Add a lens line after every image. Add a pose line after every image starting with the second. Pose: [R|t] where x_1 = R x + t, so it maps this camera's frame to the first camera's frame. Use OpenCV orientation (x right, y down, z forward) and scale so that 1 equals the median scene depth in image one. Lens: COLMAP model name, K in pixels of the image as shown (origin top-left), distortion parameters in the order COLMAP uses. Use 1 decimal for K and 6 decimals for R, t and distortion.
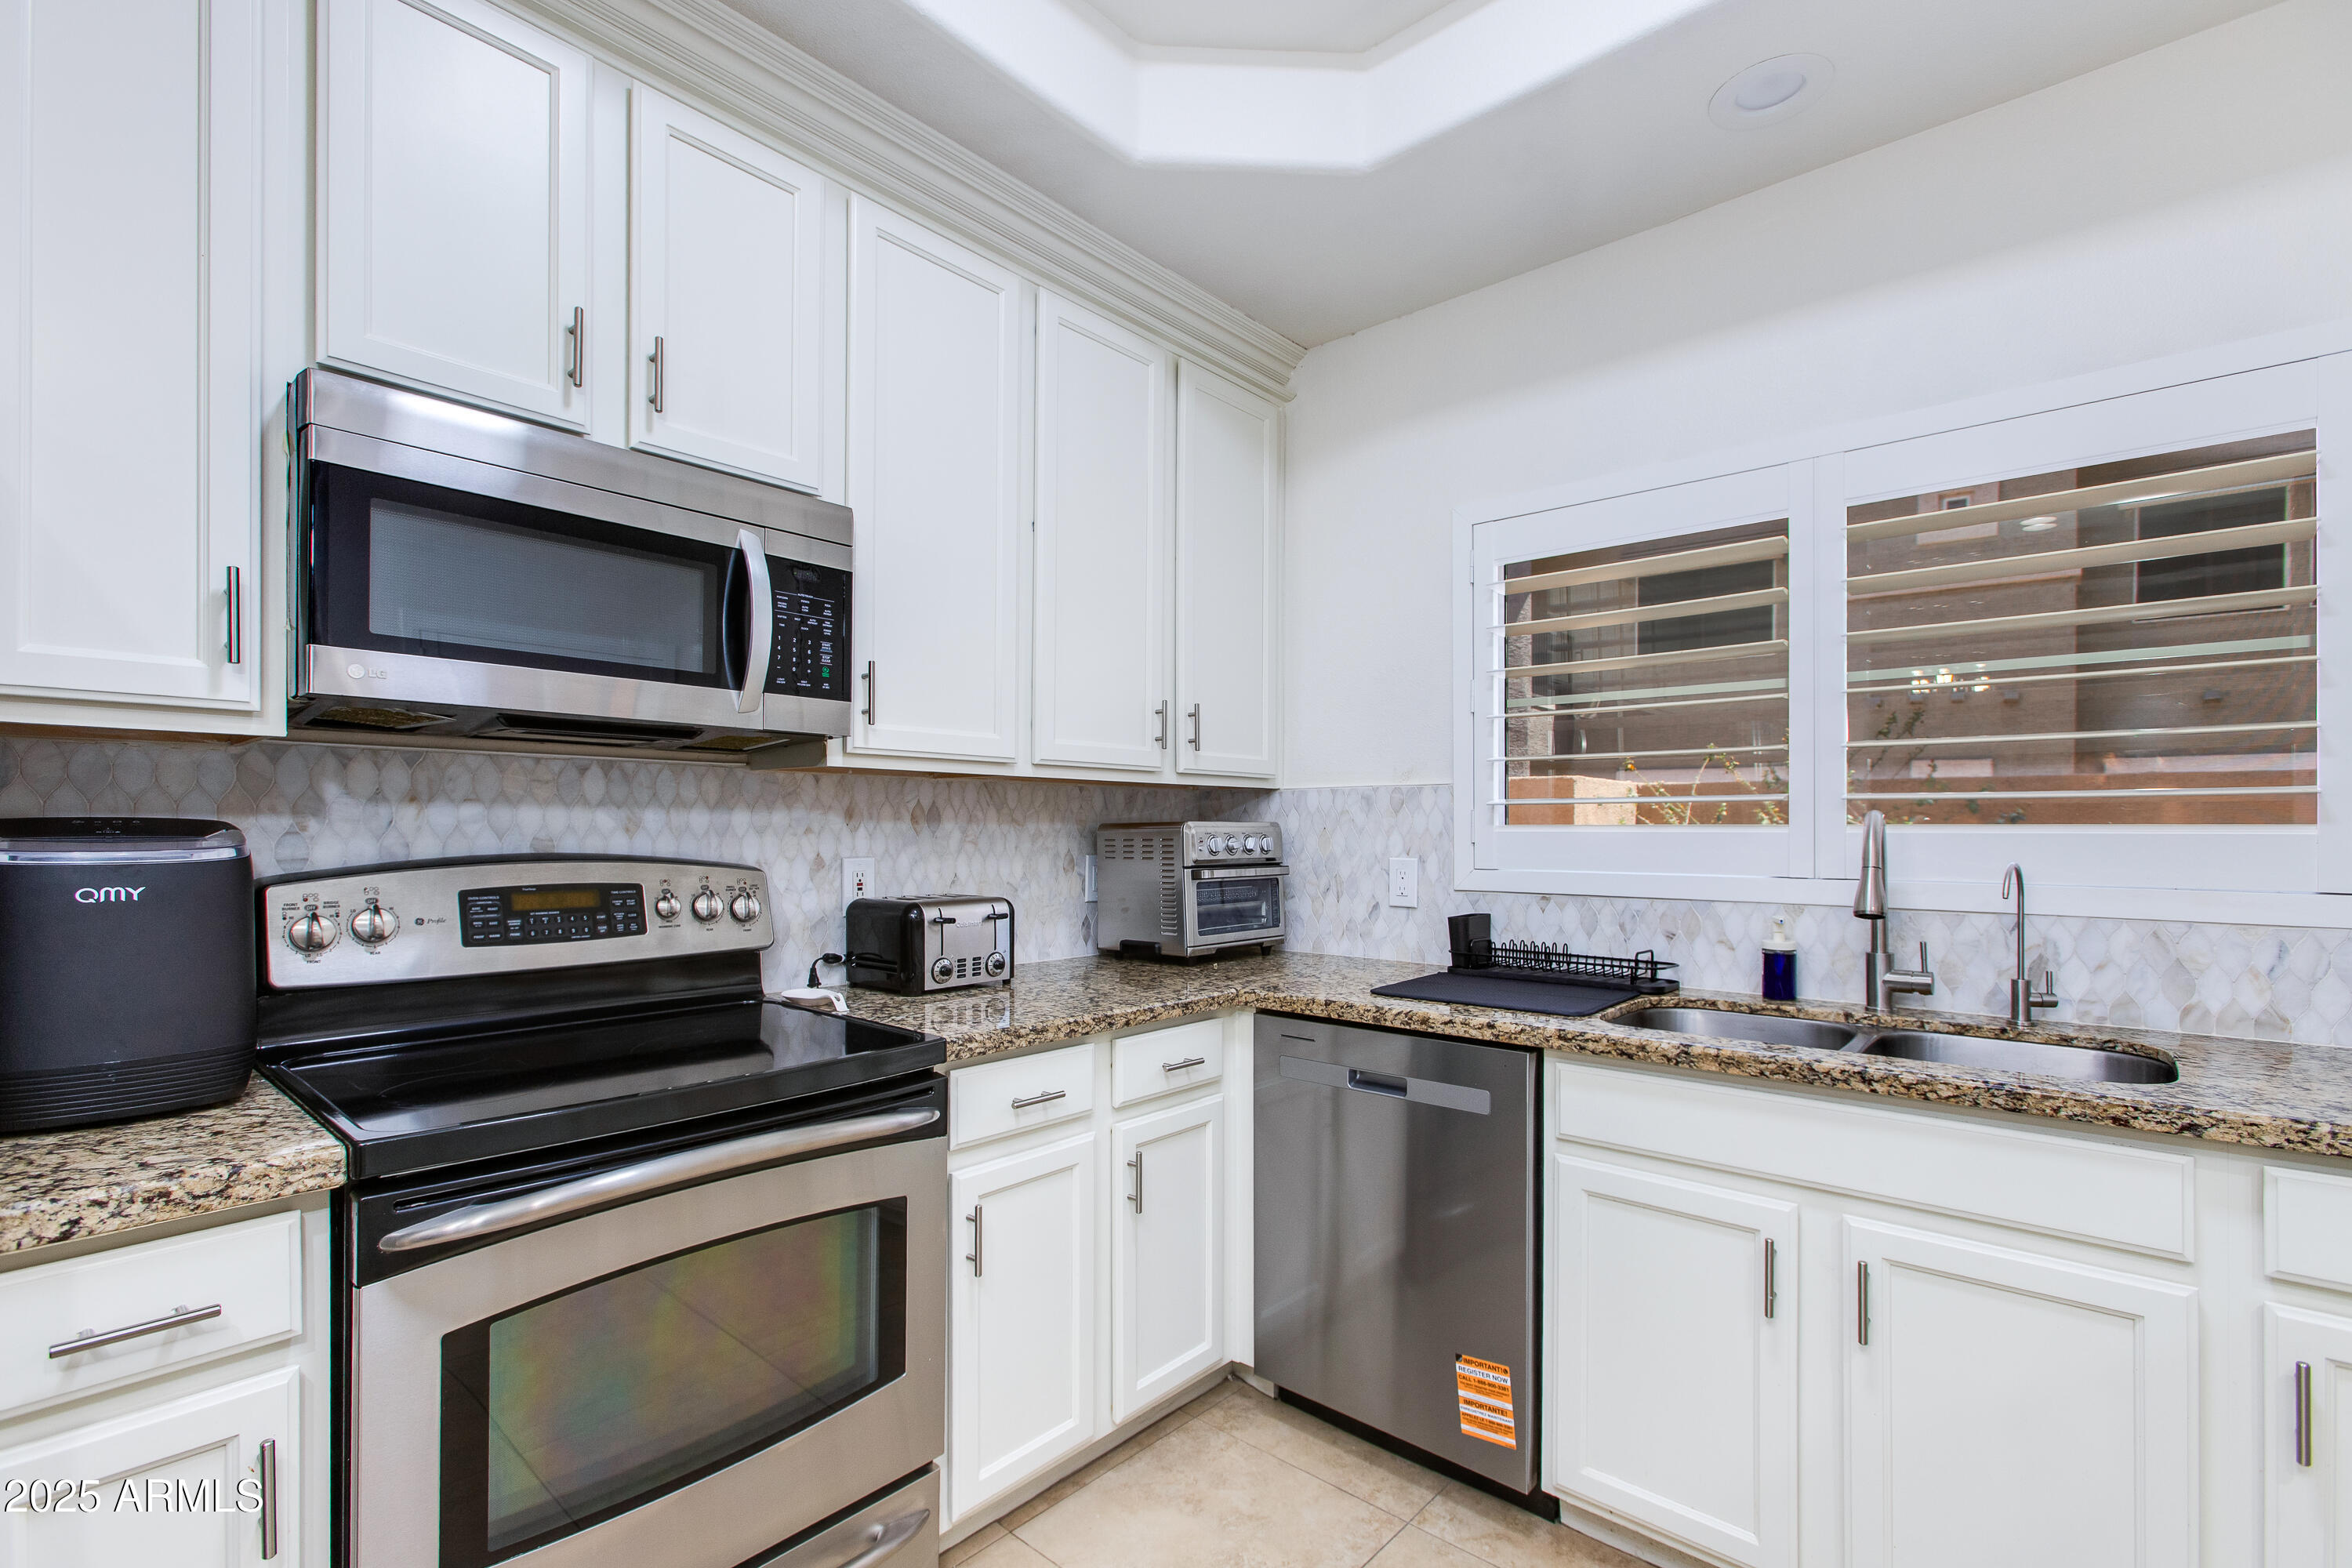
lens RADIAL K [[1055.8, 0, 1172.1], [0, 1055.8, 822.3], [0, 0, 1]] dist [-0.018826, 0.016697]
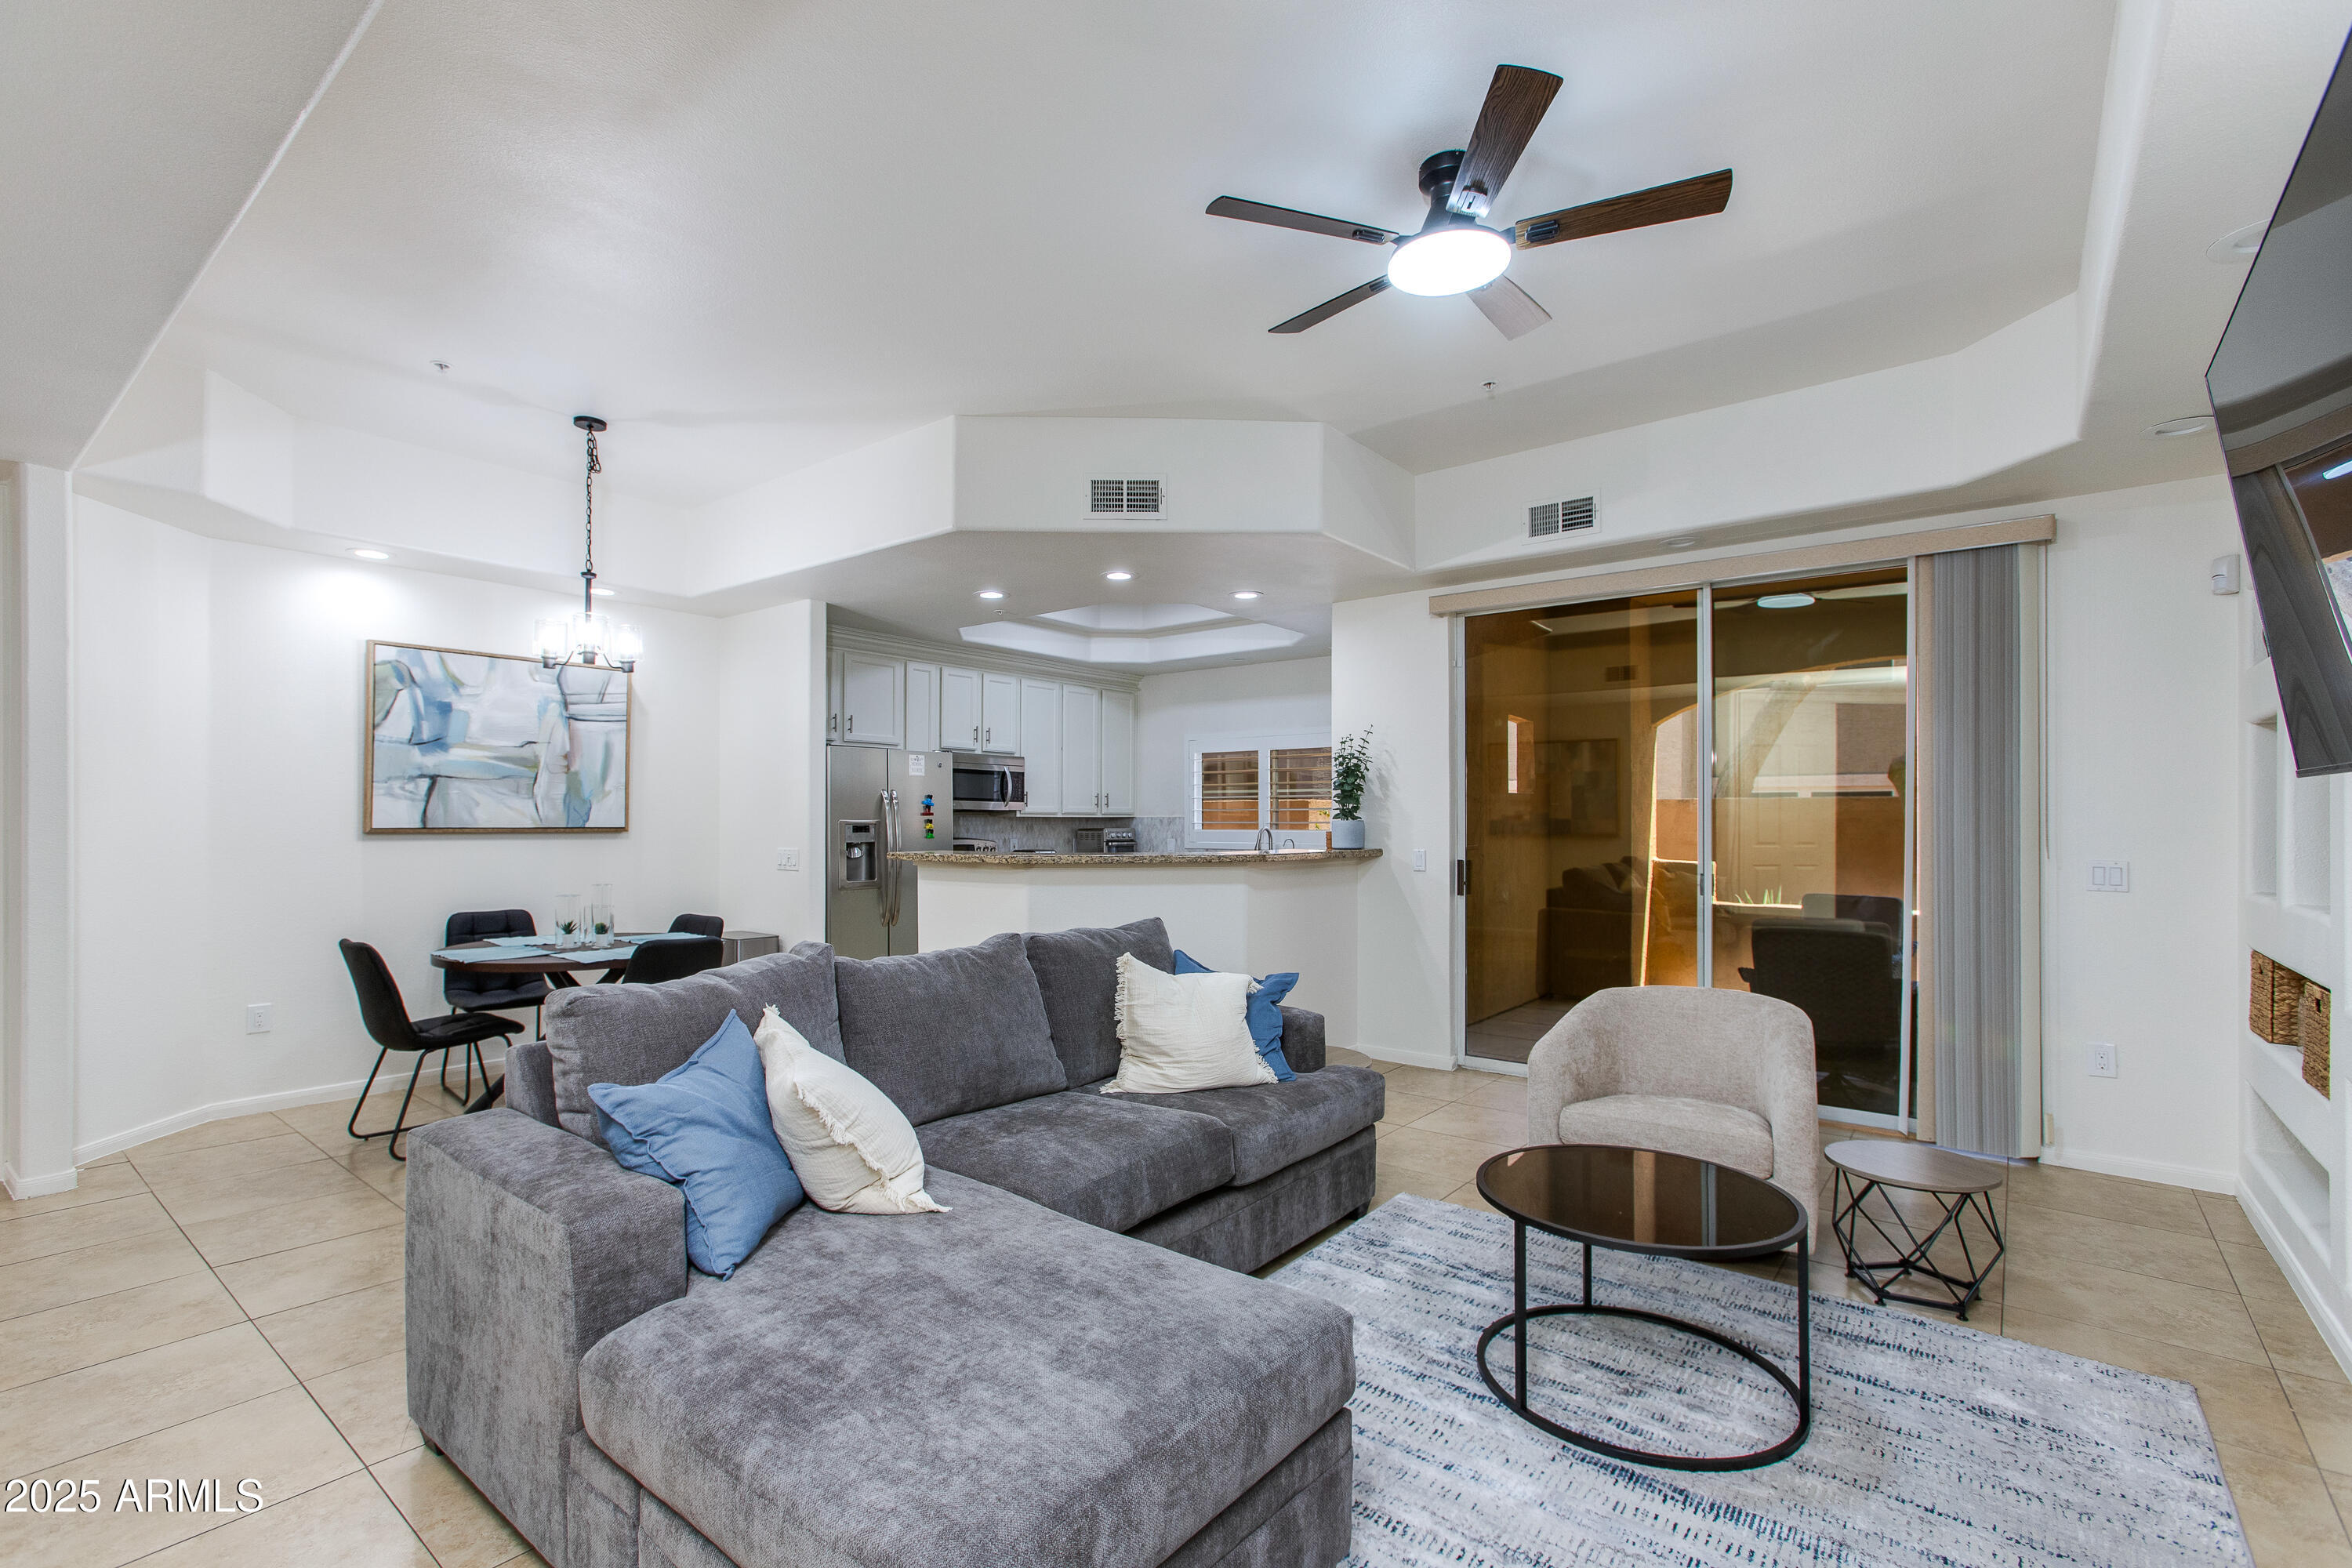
lens RADIAL K [[1055.8, 0, 1172.1], [0, 1055.8, 822.3], [0, 0, 1]] dist [-0.018826, 0.016697]
pose [[0.997381, -0.000698, 0.072330, -0.019176], [0.000064, 0.999962, 0.008765, -0.062162], [-0.072333, -0.008737, 0.997342, -2.899426]]
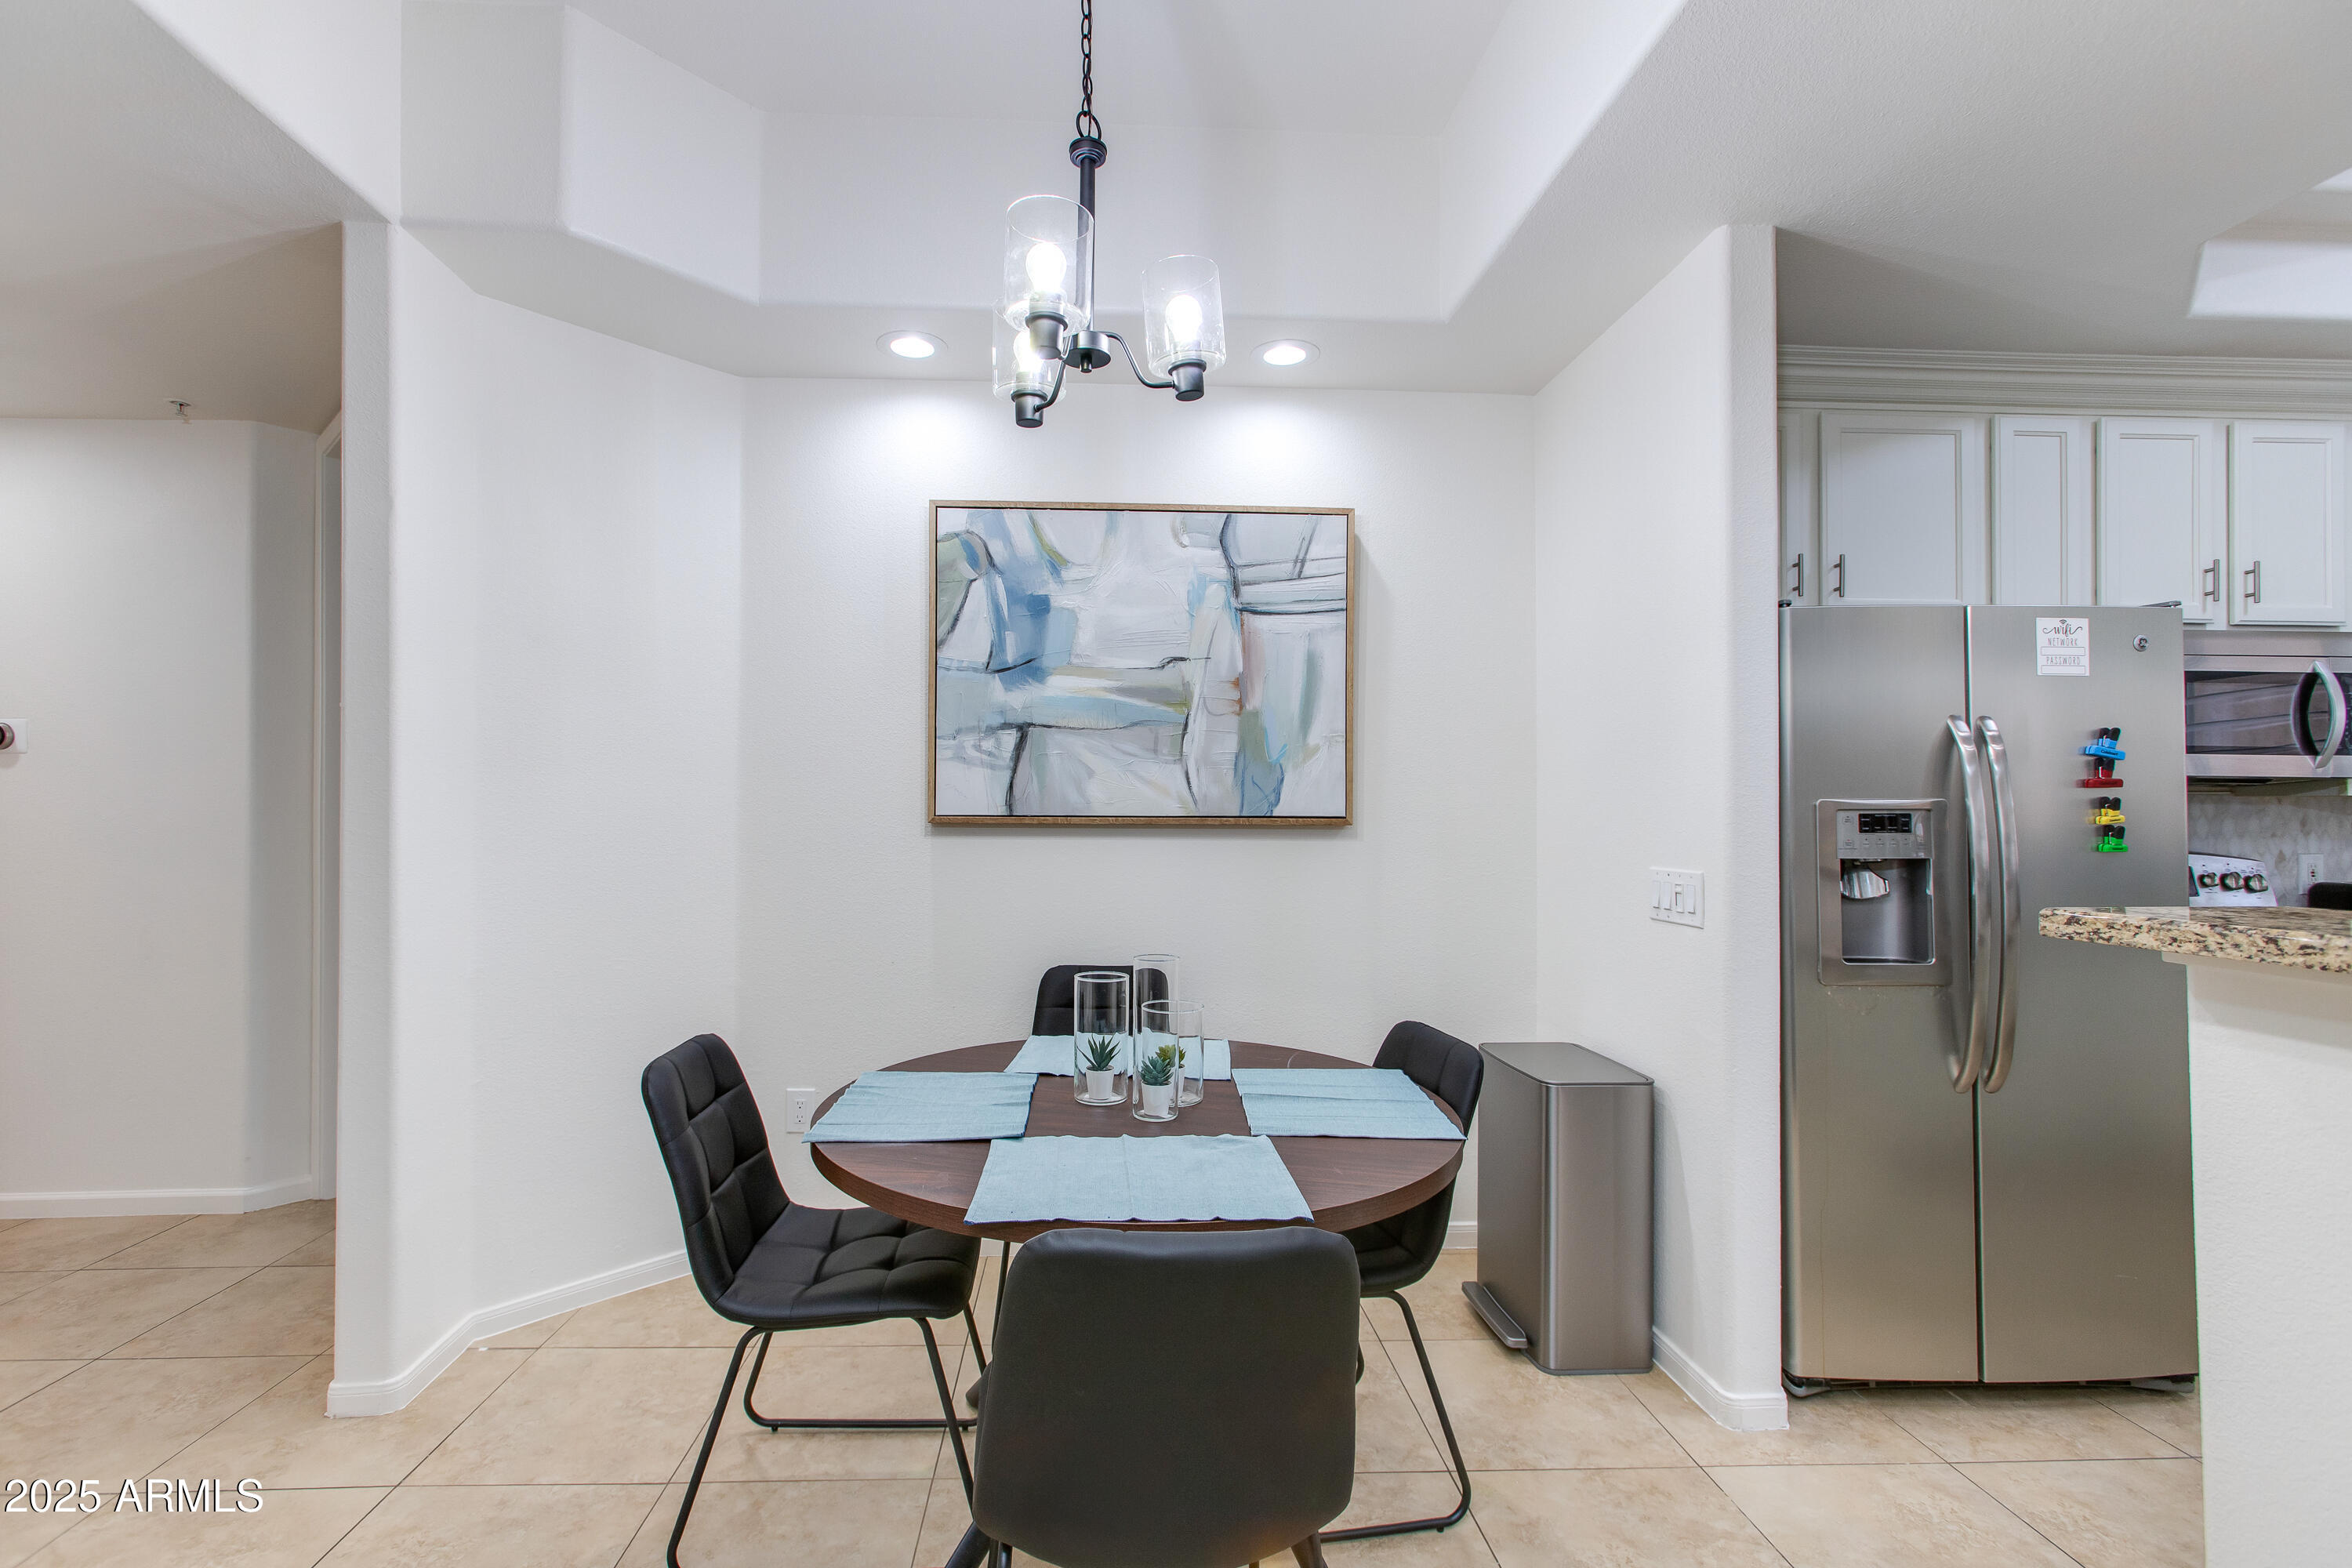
lens RADIAL K [[1057.1, 0, 1135.5], [0, 1057.1, 791.2], [0, 0, 1]] dist [-0.023518, 0.023725]
pose [[0.706614, -0.015544, -0.707429, -0.439438], [0.003290, 0.999820, -0.018683, -0.033935], [0.707592, 0.010874, 0.706538, -1.264613]]
